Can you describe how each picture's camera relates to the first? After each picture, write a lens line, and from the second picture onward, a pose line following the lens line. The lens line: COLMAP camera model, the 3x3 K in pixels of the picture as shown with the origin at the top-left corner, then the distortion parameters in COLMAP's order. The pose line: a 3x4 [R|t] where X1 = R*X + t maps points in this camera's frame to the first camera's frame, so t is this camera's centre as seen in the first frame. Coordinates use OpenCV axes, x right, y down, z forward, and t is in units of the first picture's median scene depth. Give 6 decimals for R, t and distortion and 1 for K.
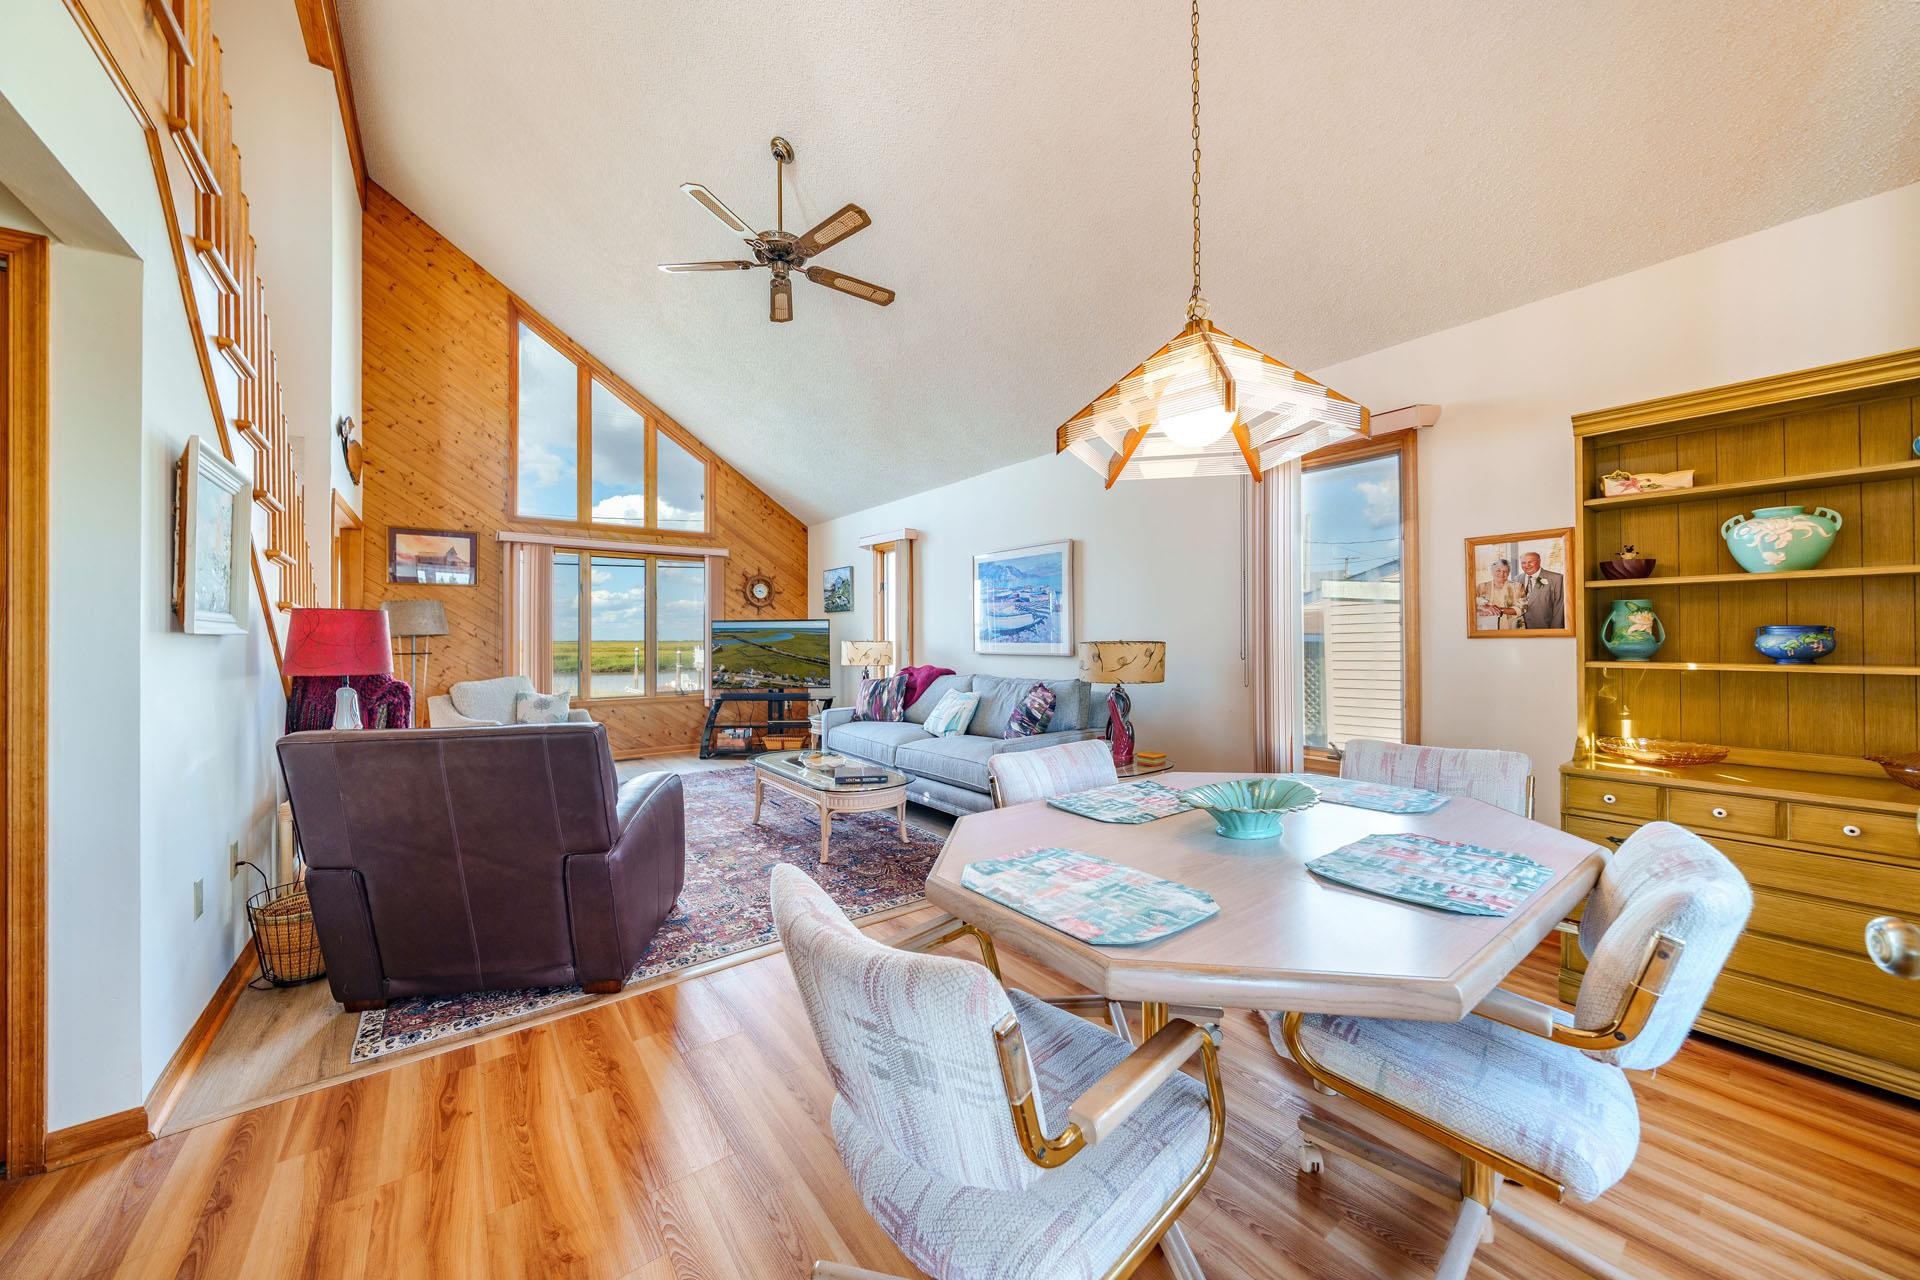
lens RADIAL K [[796.6, 0, 960.0], [0, 796.6, 640.0], [0, 0, 1]] dist [-0.001017, -0.000595]
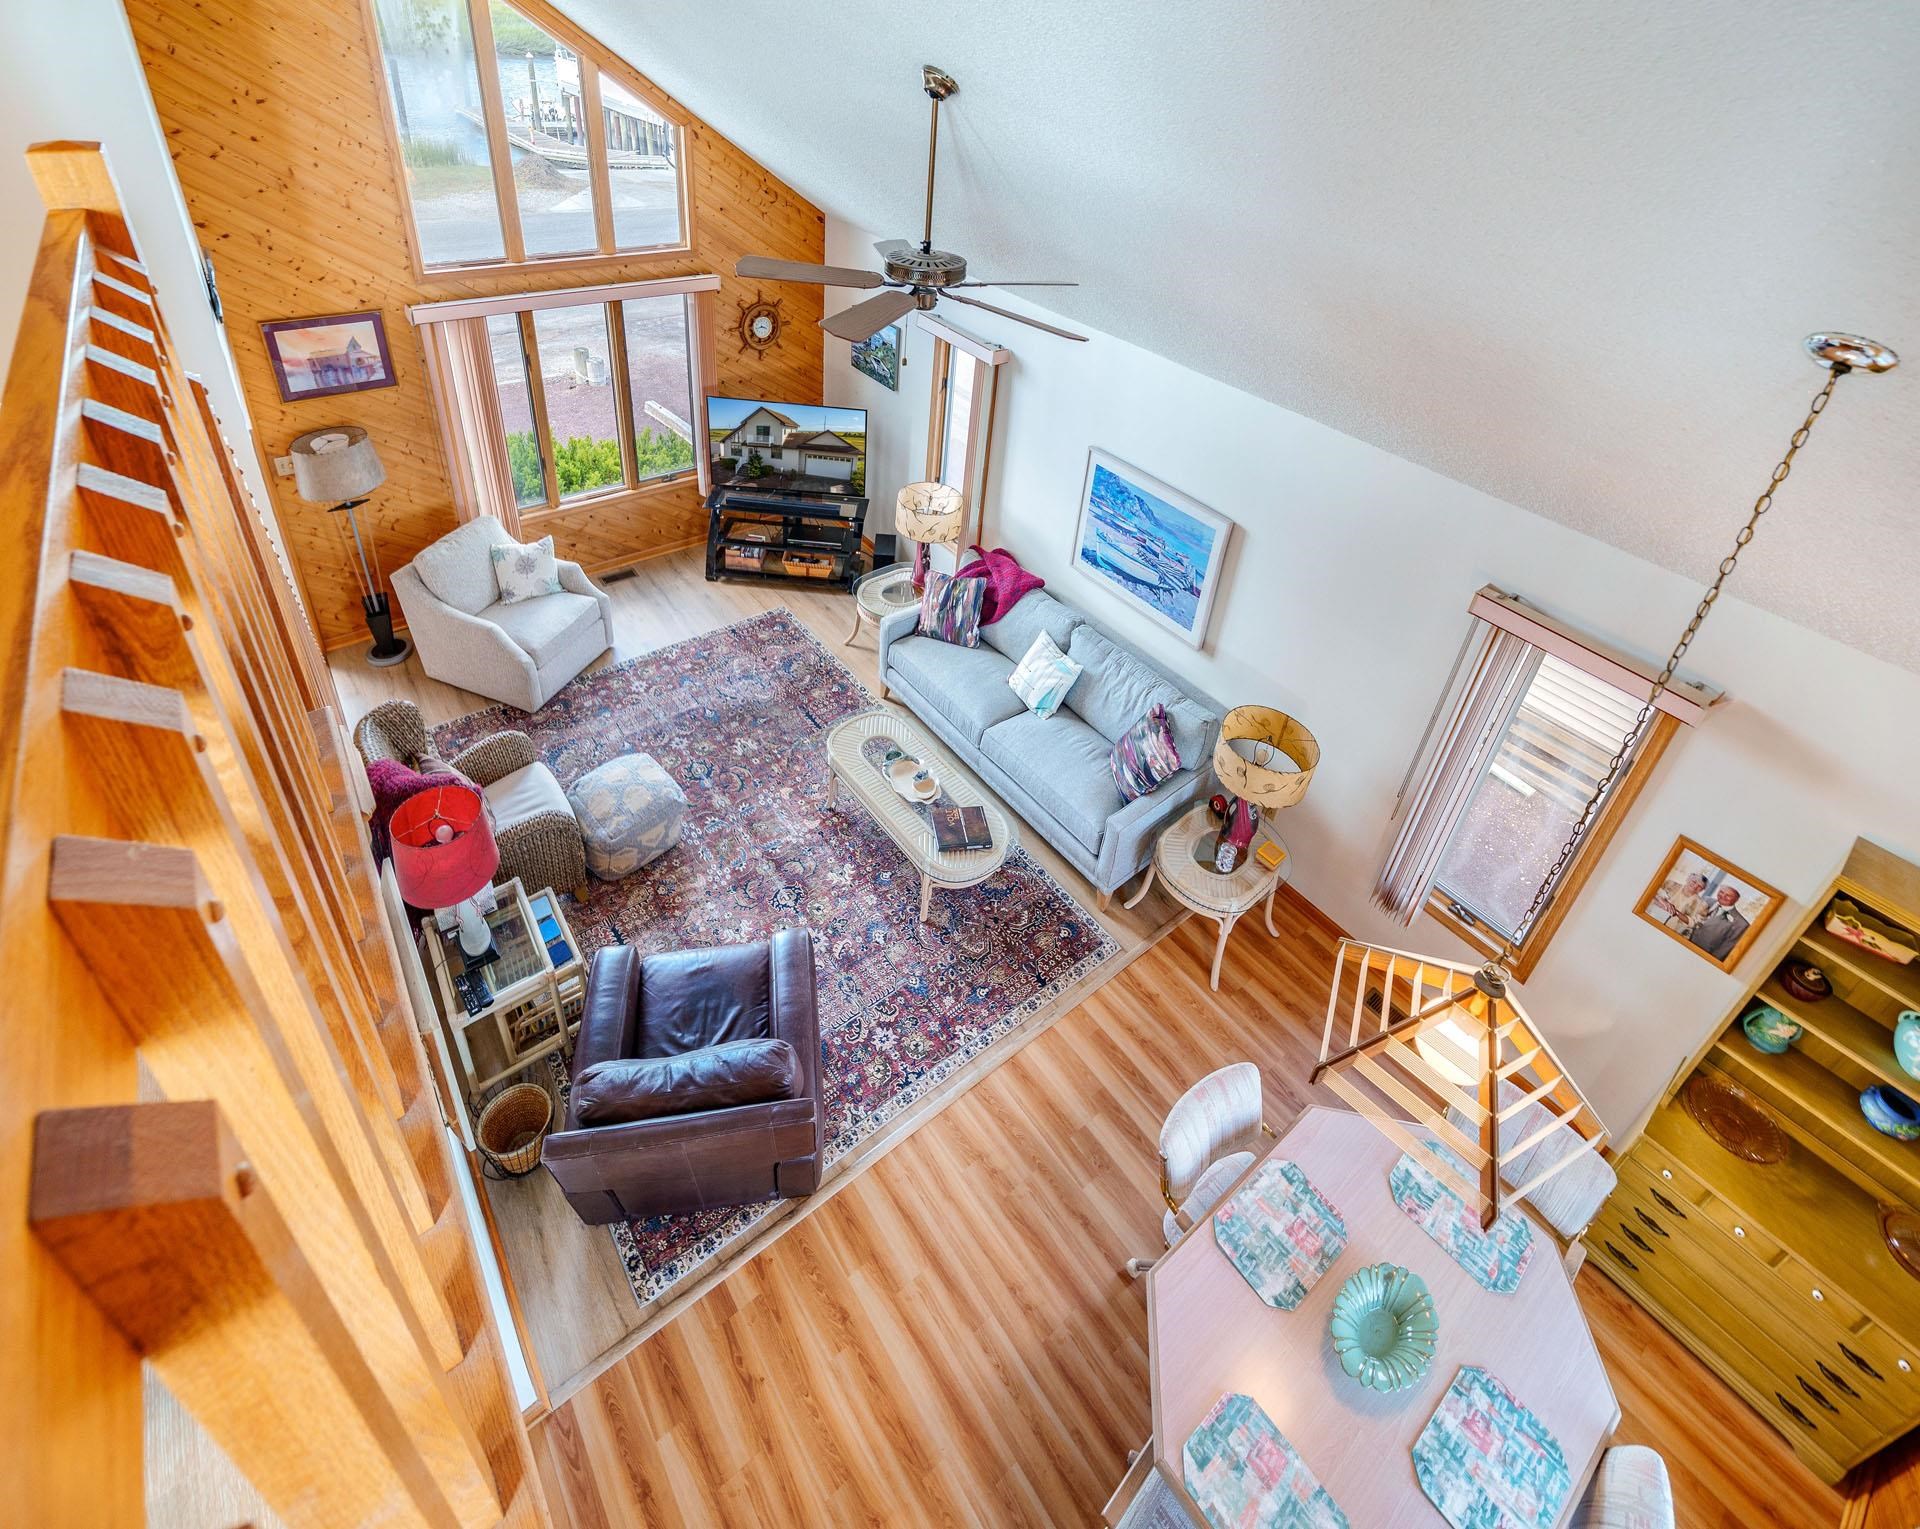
lens RADIAL K [[1008.2, 0, 976.5], [0, 1008.2, 745.1], [0, 0, 1]] dist [-0.003837, 0.000225]
pose [[0.995017, 0.069011, 0.071962, -0.152076], [-0.097995, 0.809987, 0.578202, -0.456817], [-0.018386, -0.582373, 0.812714, 0.072558]]
